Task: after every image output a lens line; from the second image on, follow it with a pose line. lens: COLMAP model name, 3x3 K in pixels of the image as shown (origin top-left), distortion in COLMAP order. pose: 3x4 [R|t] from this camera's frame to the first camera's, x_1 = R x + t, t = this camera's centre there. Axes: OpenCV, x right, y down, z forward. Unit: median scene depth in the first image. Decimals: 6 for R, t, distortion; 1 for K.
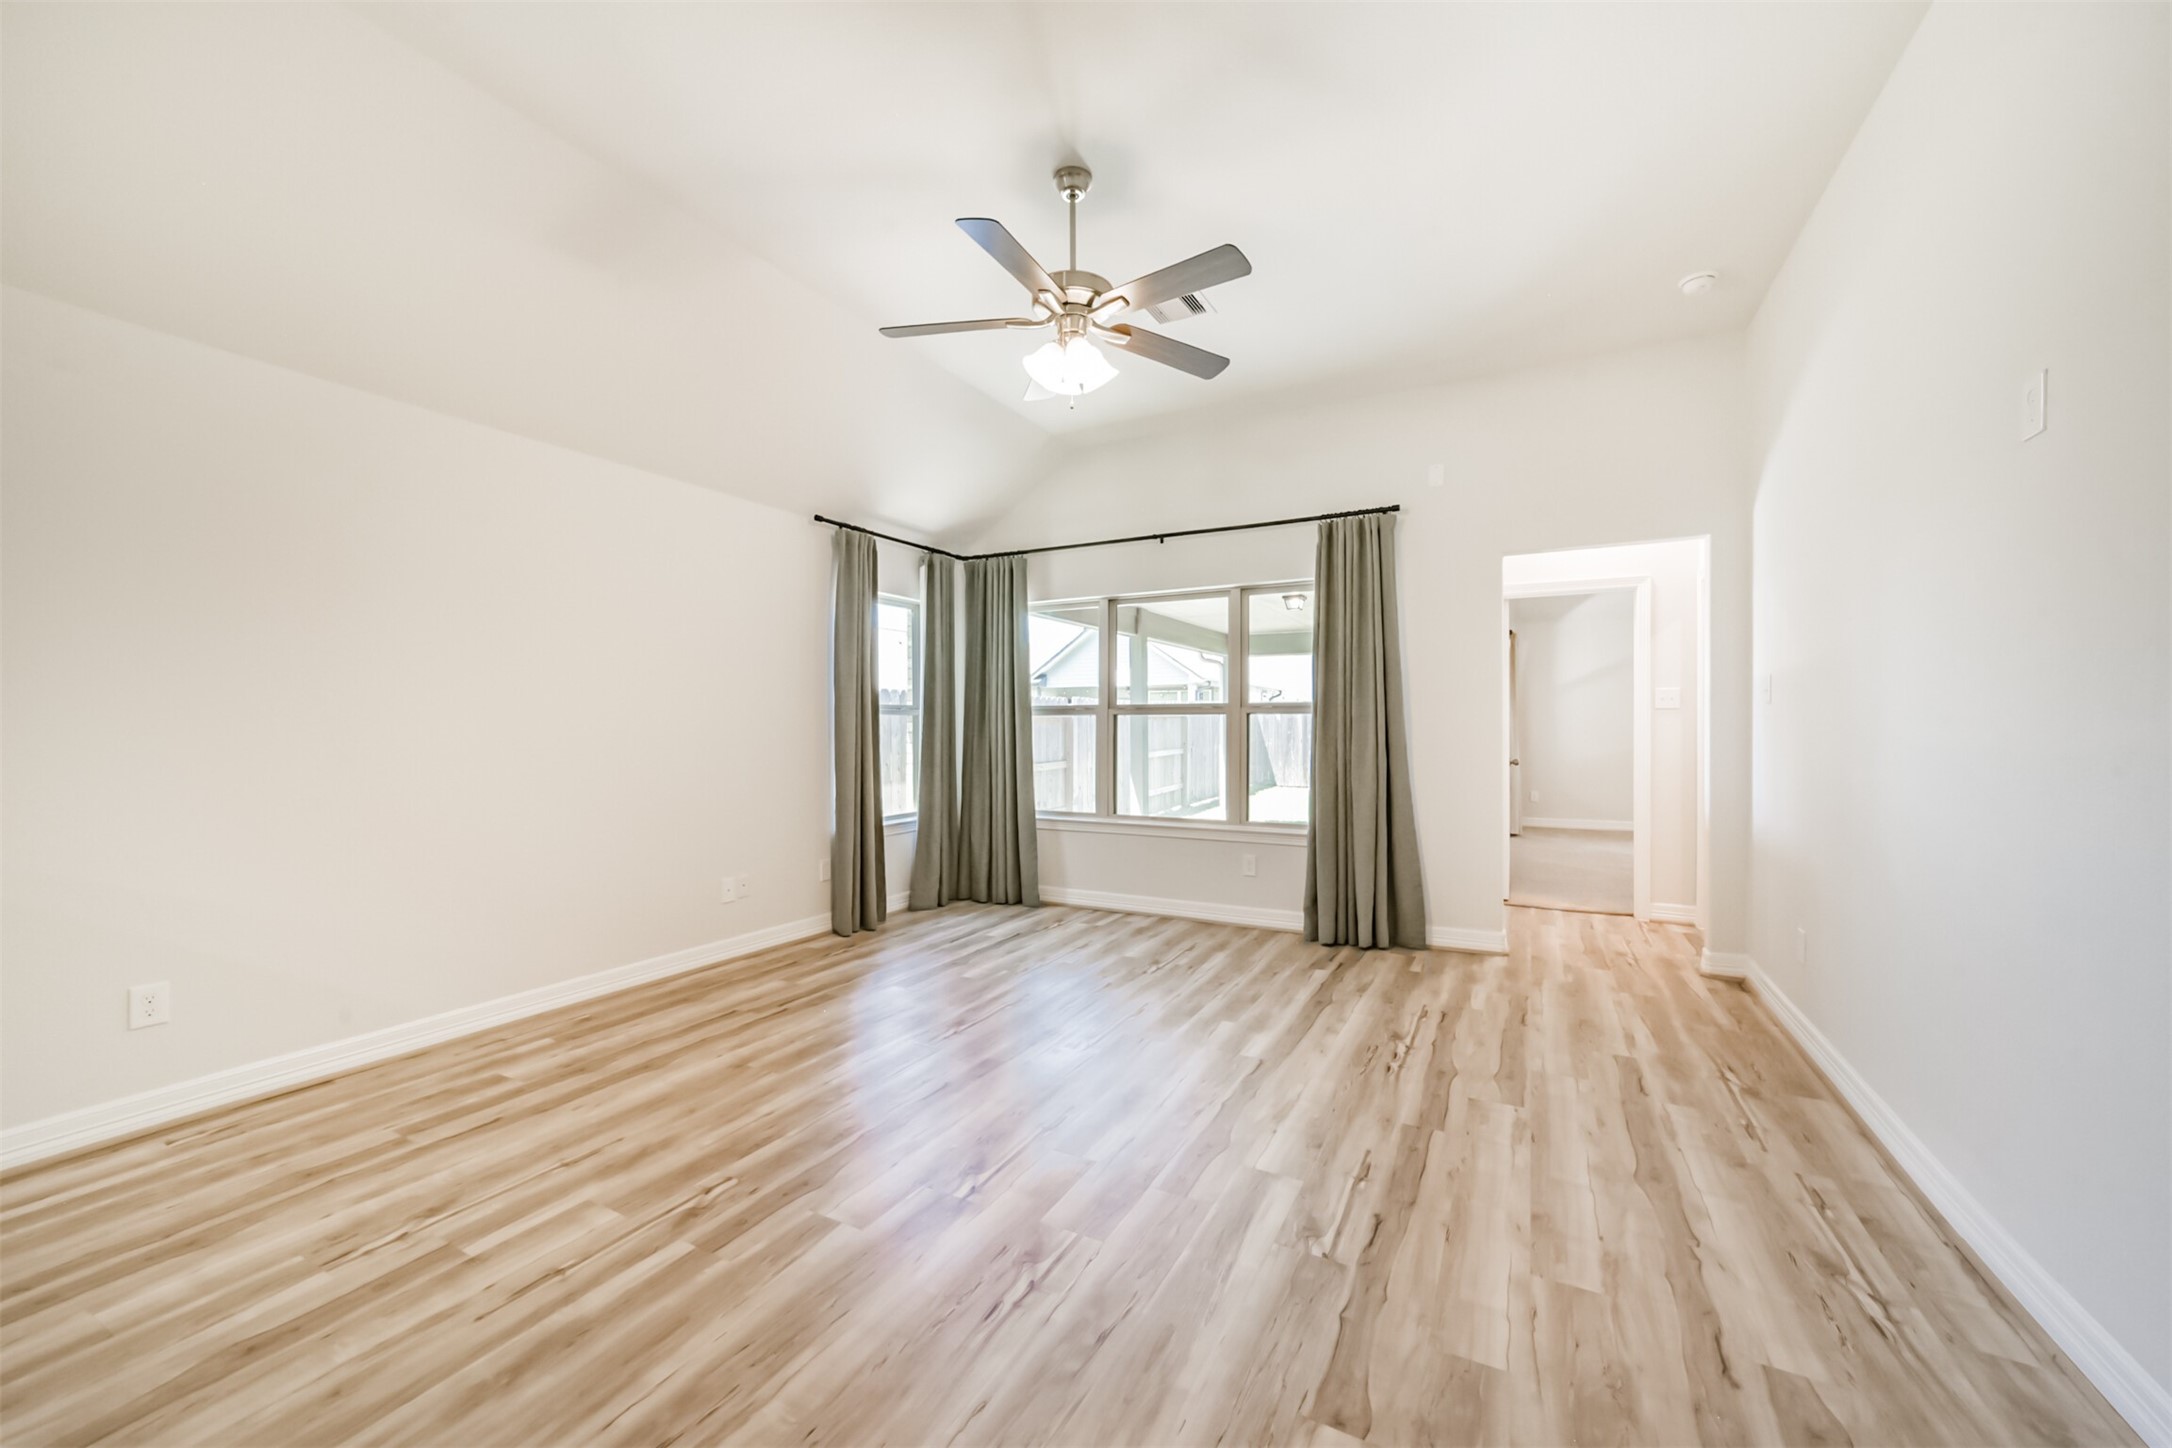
lens RADIAL K [[857.4, 0, 1095.8], [0, 857.4, 735.4], [0, 0, 1]] dist [-0.002259, 0.000358]
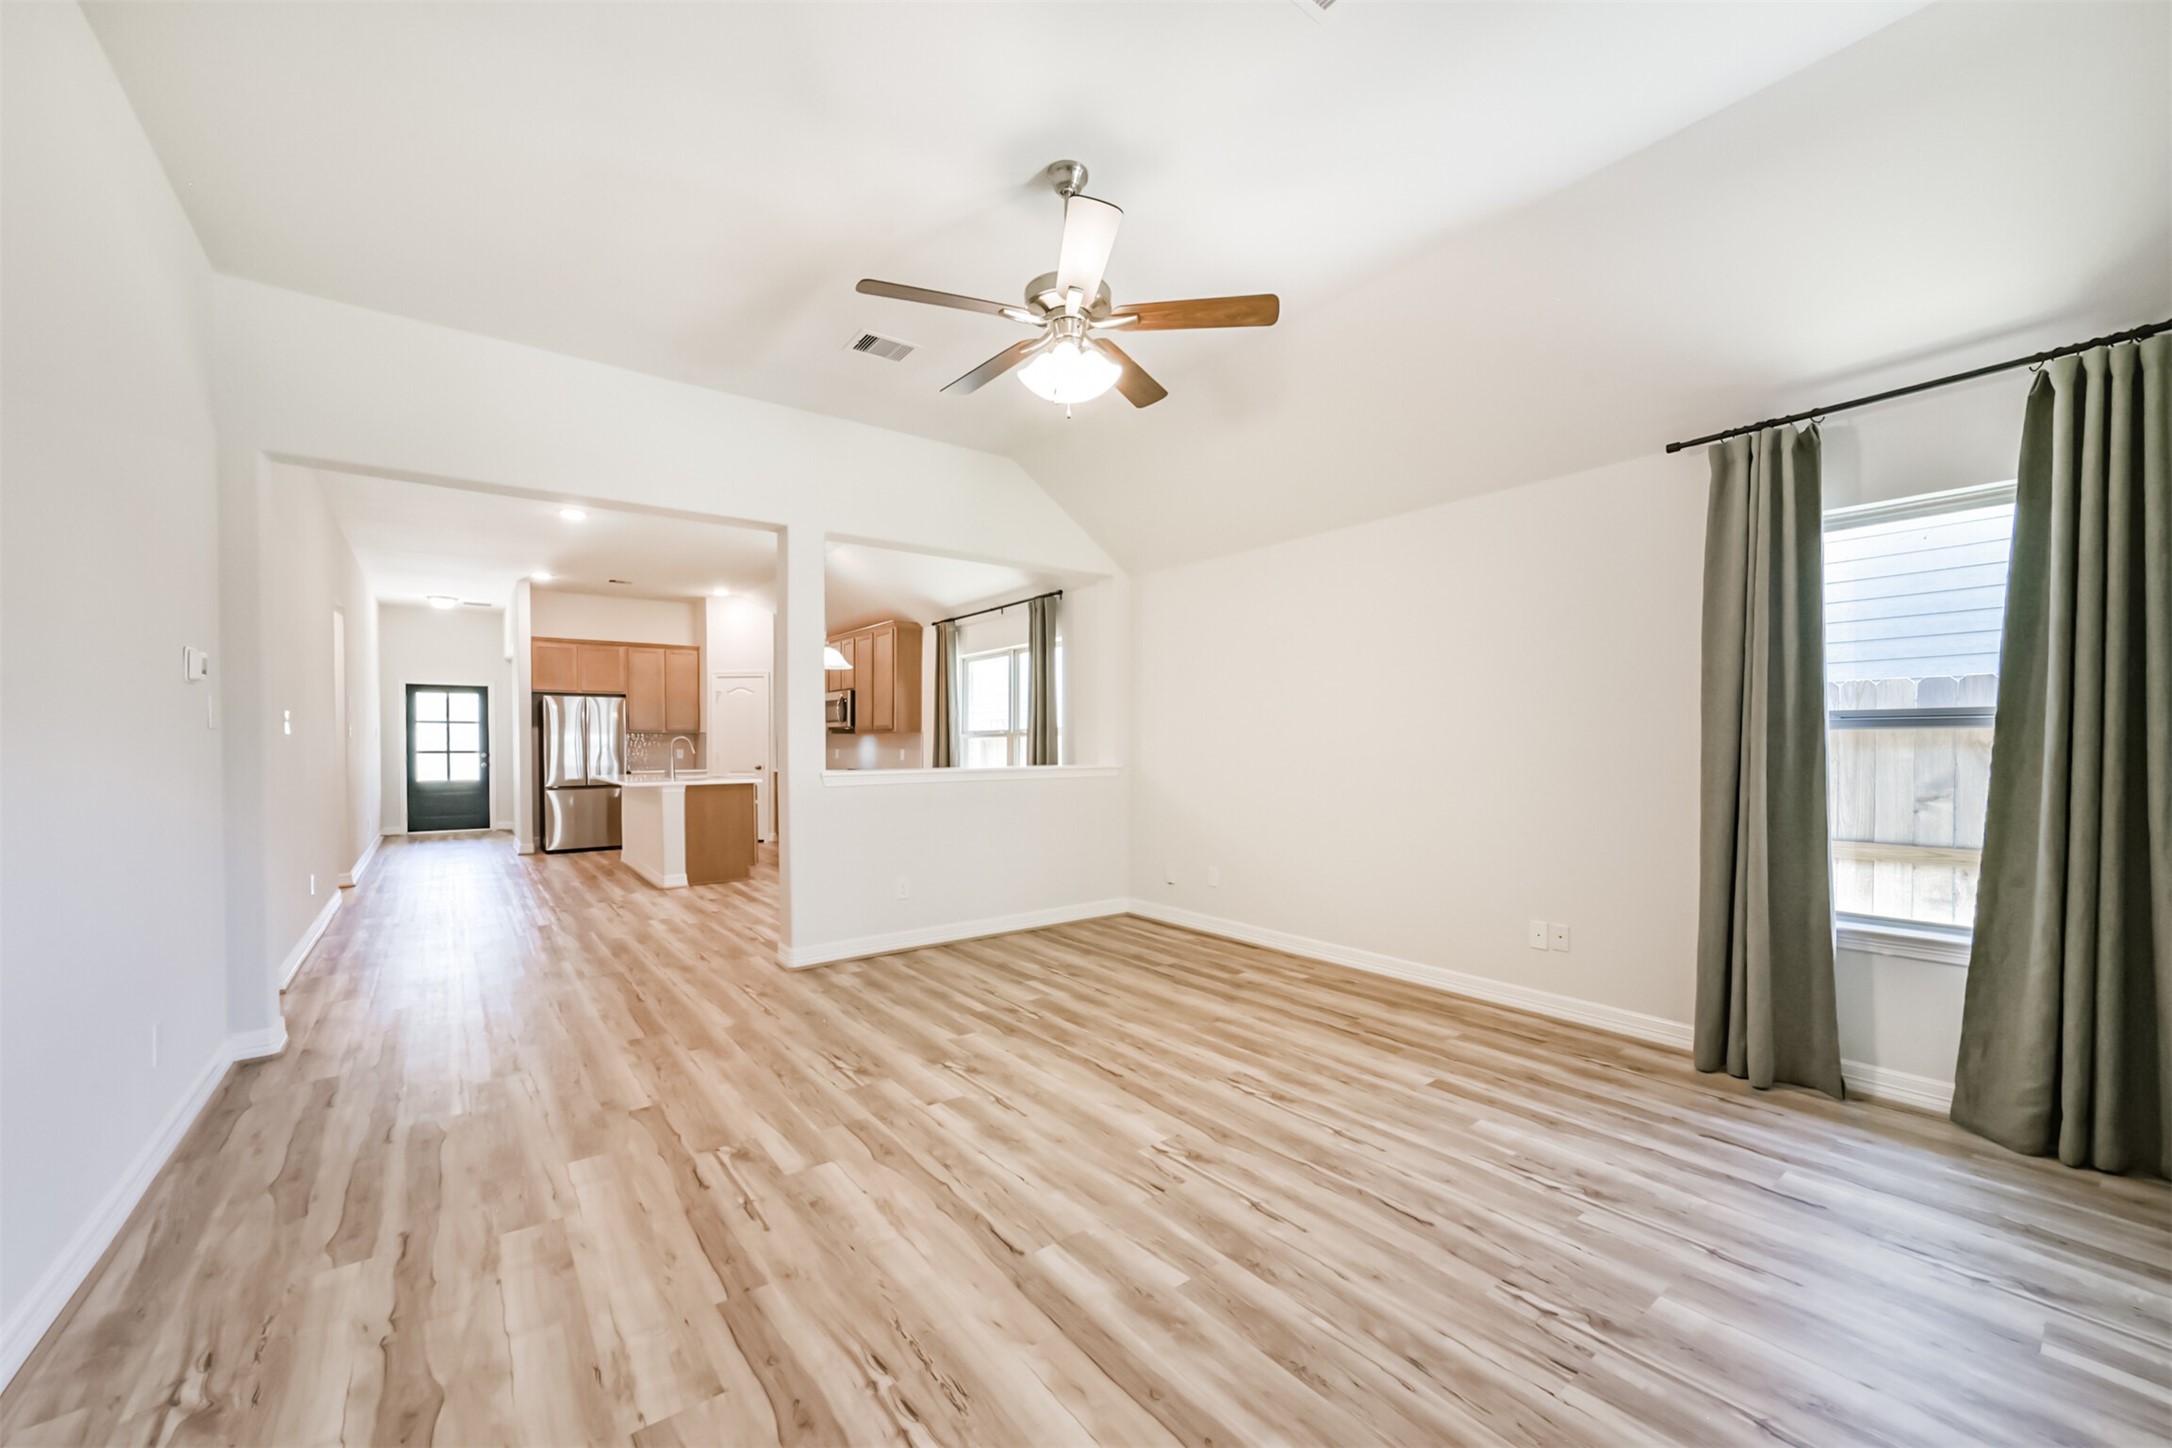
lens RADIAL K [[857.4, 0, 1095.8], [0, 857.4, 735.4], [0, 0, 1]] dist [-0.002259, 0.000358]
pose [[-0.435784, -0.005181, -0.900036, 0.950760], [-0.003980, 0.999985, -0.003829, -0.031890], [0.900042, 0.001914, -0.435798, 1.648385]]
